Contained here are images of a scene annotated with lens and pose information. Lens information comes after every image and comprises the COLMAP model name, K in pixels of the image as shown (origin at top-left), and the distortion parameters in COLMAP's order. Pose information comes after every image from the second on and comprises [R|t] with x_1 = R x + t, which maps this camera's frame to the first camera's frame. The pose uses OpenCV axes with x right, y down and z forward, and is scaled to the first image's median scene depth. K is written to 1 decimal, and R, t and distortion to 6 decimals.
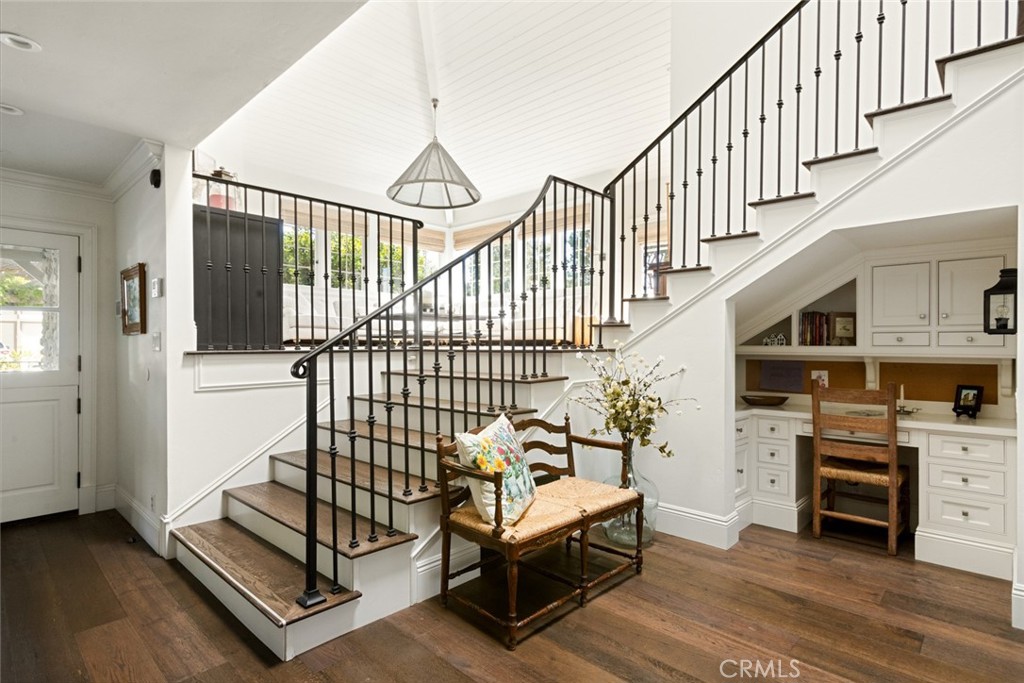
lens RADIAL K [[523.9, 0, 511.5], [0, 523.9, 347.1], [0, 0, 1]] dist [-0.006530, 0.003054]
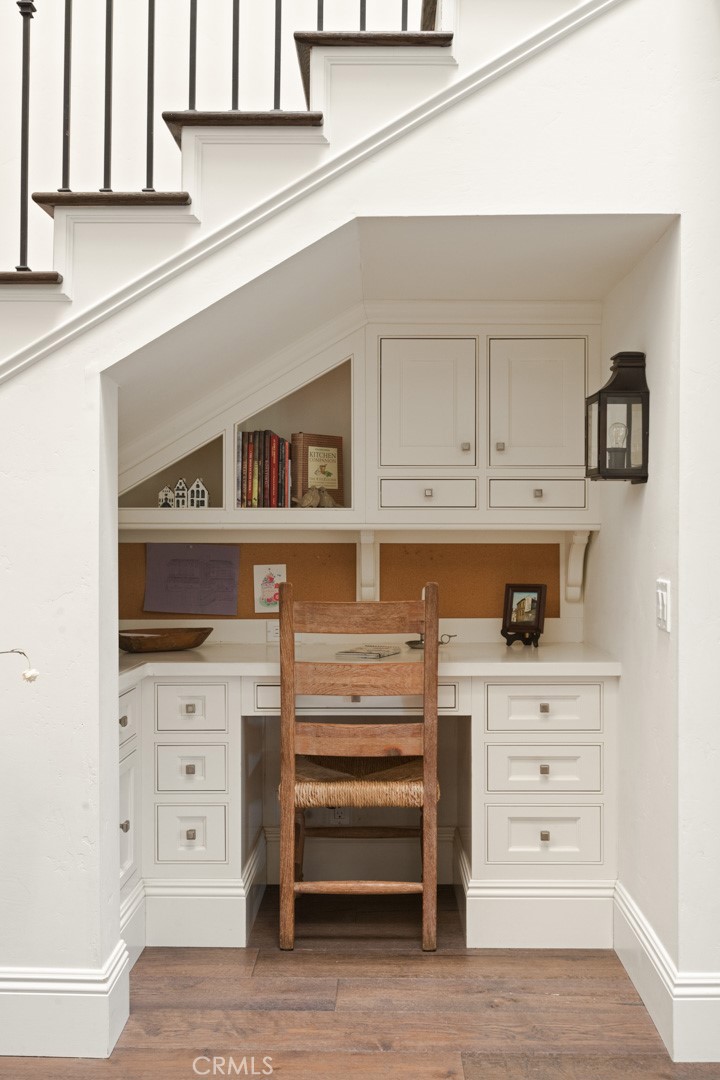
lens RADIAL K [[1078.6, 0, 397.4], [0, 1078.6, 537.5], [0, 0, 1]] dist [-0.002520, 0.000000]
pose [[0.736748, -0.007493, 0.676126, 0.050754], [0.004269, 0.999970, 0.006431, 0.019238], [-0.676154, -0.001851, 0.736758, 0.289444]]
